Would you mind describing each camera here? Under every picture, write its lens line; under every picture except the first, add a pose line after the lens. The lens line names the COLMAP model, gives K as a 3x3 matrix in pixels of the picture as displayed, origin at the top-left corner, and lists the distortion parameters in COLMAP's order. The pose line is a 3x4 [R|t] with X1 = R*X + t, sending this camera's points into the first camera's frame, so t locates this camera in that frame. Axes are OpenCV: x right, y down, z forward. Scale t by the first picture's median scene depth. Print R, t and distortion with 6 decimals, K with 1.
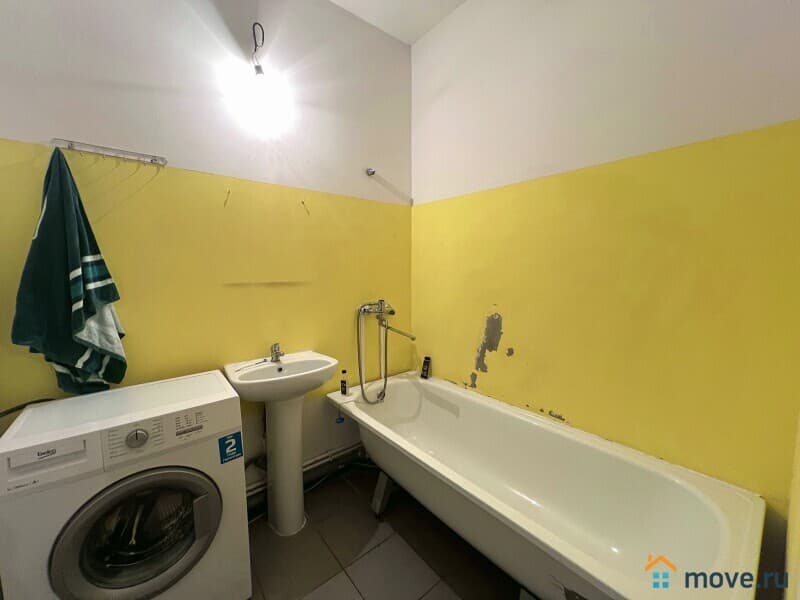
lens RADIAL K [[319.8, 0, 398.6], [0, 319.8, 298.5], [0, 0, 1]] dist [-0.002910, 0.001169]
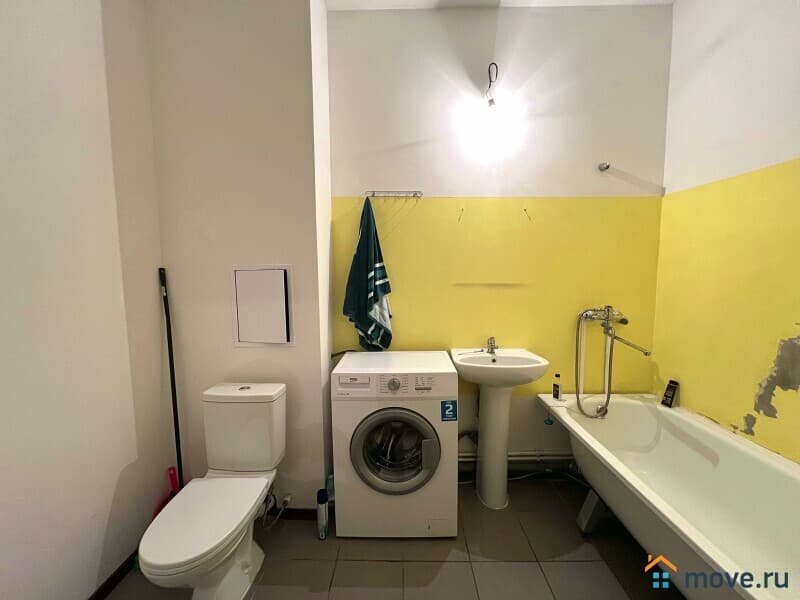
lens RADIAL K [[319.8, 0, 401.0], [0, 319.8, 300.2], [0, 0, 1]] dist [-0.002910, 0.001169]
pose [[0.770985, 0.057231, -0.634277, 0.084731], [-0.059312, 0.998078, 0.017962, 0.007968], [0.634086, 0.023772, 0.772897, -0.093231]]
